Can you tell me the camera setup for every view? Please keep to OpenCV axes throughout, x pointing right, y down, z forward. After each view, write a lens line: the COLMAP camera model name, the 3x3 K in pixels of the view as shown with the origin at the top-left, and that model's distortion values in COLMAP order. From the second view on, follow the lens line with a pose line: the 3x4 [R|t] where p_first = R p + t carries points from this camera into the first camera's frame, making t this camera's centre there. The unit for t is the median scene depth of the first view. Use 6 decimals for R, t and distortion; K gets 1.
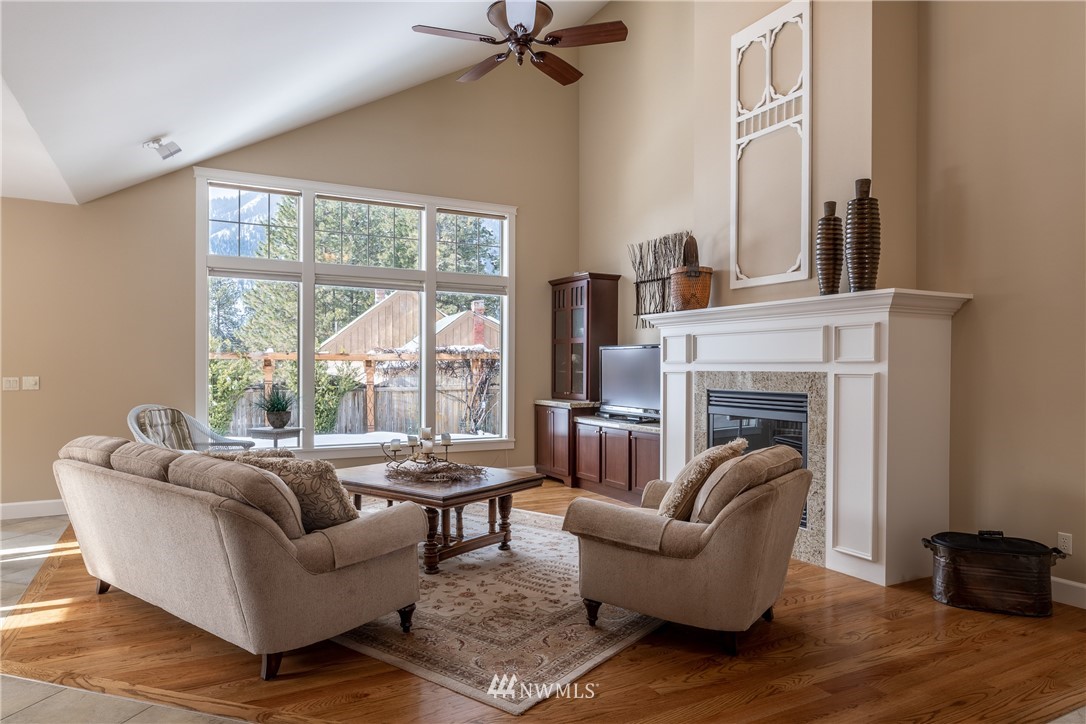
lens RADIAL K [[681.1, 0, 529.5], [0, 681.1, 378.0], [0, 0, 1]] dist [-0.004613, -0.001817]
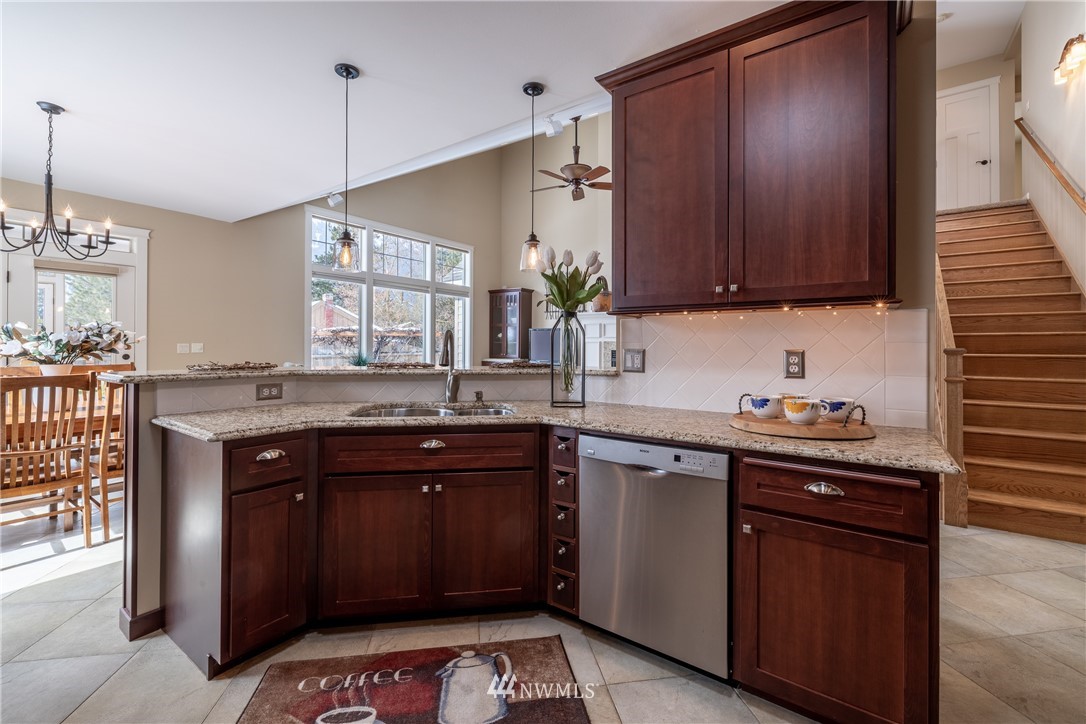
lens RADIAL K [[459.3, 0, 539.4], [0, 459.3, 350.1], [0, 0, 1]] dist [0.000776, 0.000302]
pose [[0.896561, -0.003757, 0.442904, -0.567106], [0.004106, 0.999992, 0.000172, 0.015530], [-0.442901, 0.001664, 0.896569, -0.164299]]
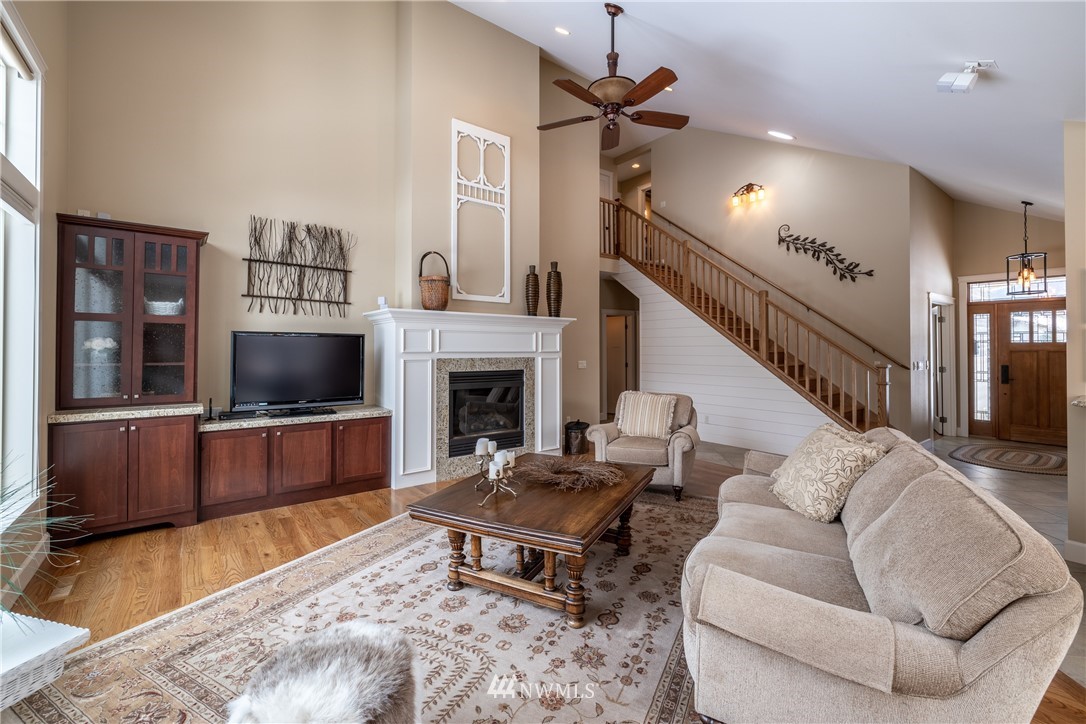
lens RADIAL K [[459.0, 0, 538.9], [0, 459.0, 342.4], [0, 0, 1]] dist [0.000407, 0.000196]
pose [[-0.169681, 0.009896, 0.985449, -0.658754], [0.012834, 0.999887, -0.007831, -0.032079], [-0.985416, 0.011318, -0.169788, 0.992719]]
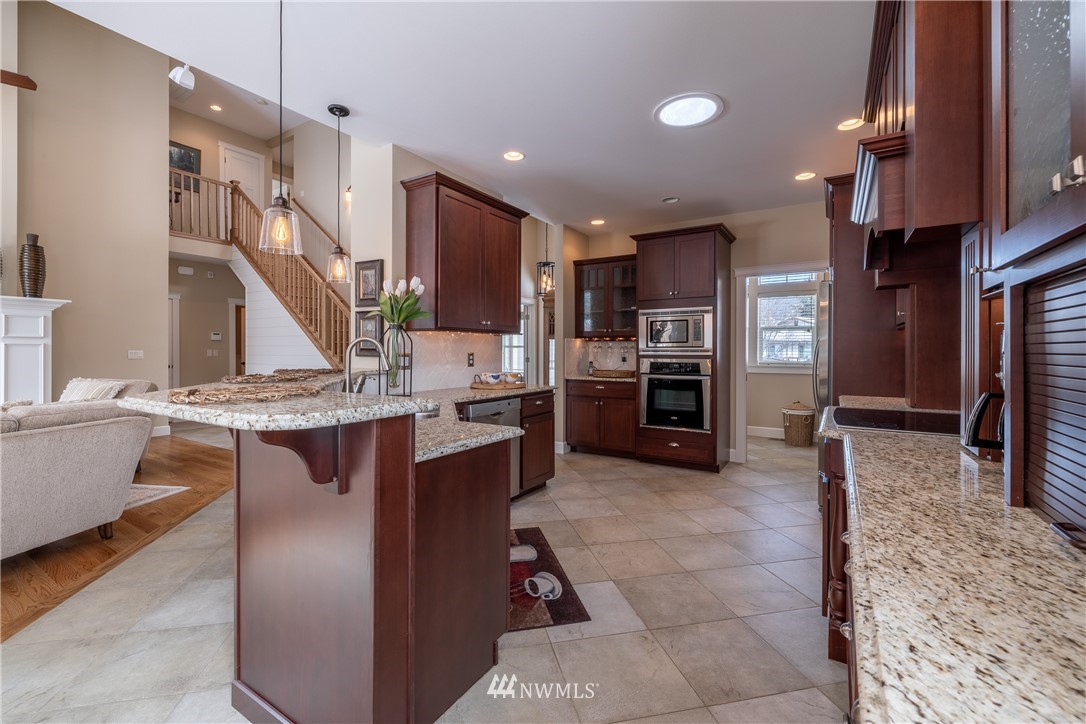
lens RADIAL K [[459.3, 0, 539.4], [0, 459.3, 350.1], [0, 0, 1]] dist [0.000776, 0.000302]
pose [[-0.494448, -0.003815, 0.869199, -0.933730], [0.006408, 0.999947, 0.008034, 0.006635], [-0.869183, 0.009543, -0.494398, 0.347306]]
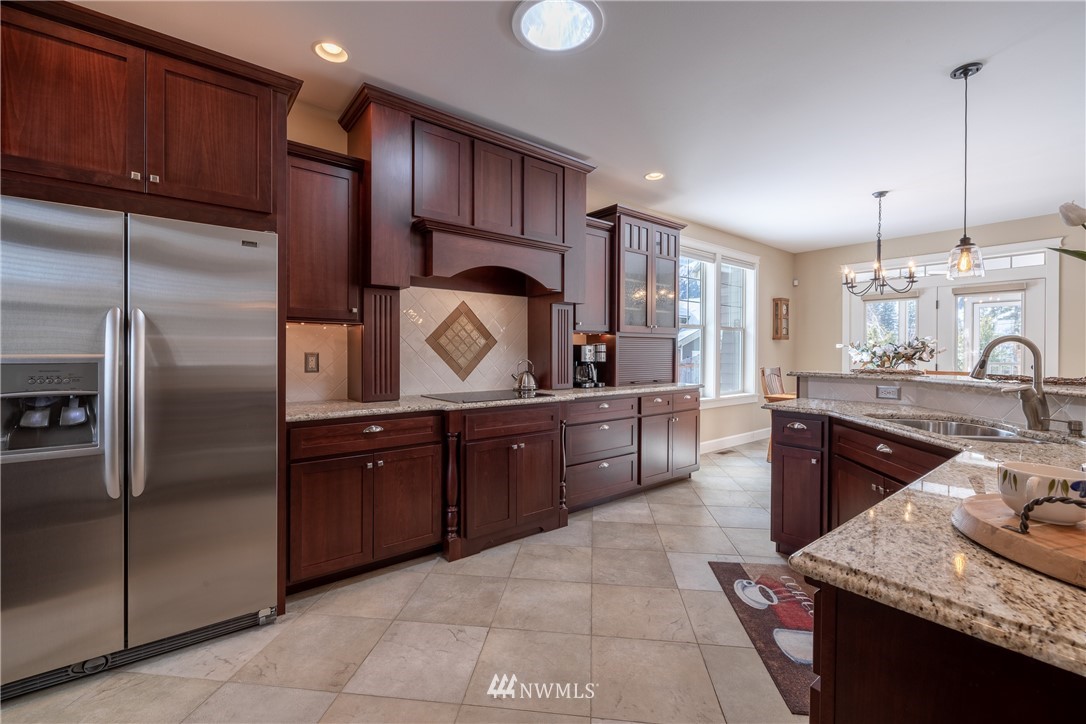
lens RADIAL K [[459.3, 0, 539.4], [0, 459.3, 350.1], [0, 0, 1]] dist [0.000776, 0.000302]
pose [[0.191687, -0.008371, -0.981421, -0.168347], [-0.015909, 0.999806, -0.011635, 0.018111], [0.981327, 0.017844, 0.191516, -0.155936]]
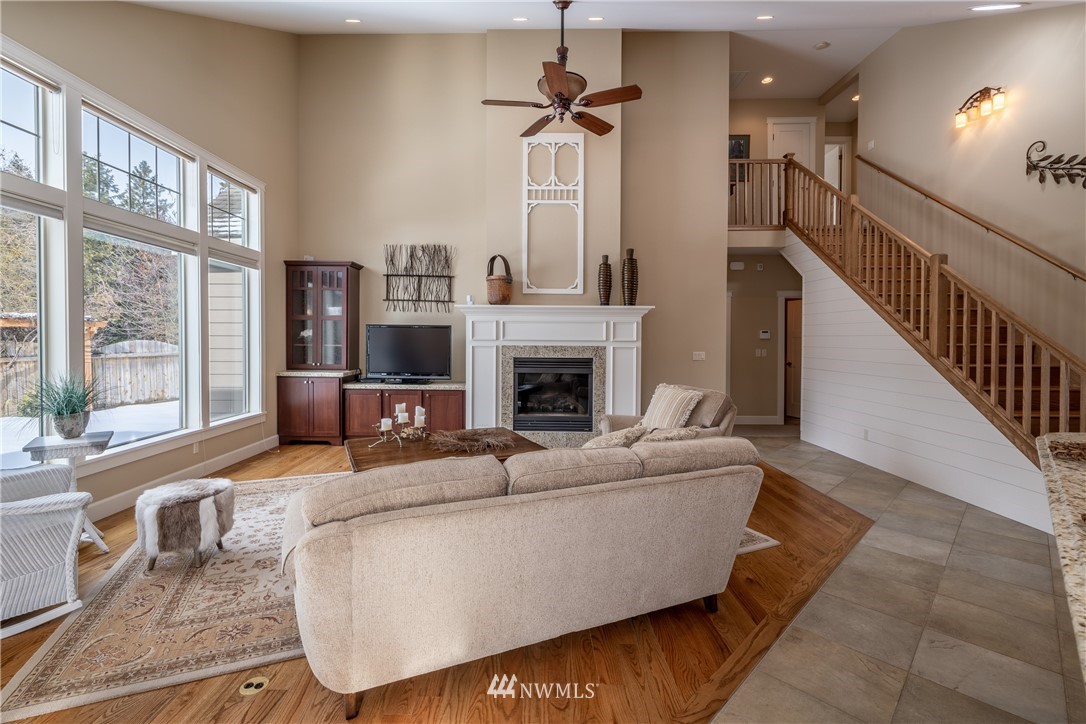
lens RADIAL K [[475.8, 0, 527.3], [0, 475.8, 344.9], [0, 0, 1]] dist [0.000055, -0.000025]
pose [[0.480561, -0.012119, 0.876878, -0.673535], [0.007051, 0.999926, 0.009956, -0.021894], [-0.876933, 0.001398, 0.480611, 0.463313]]
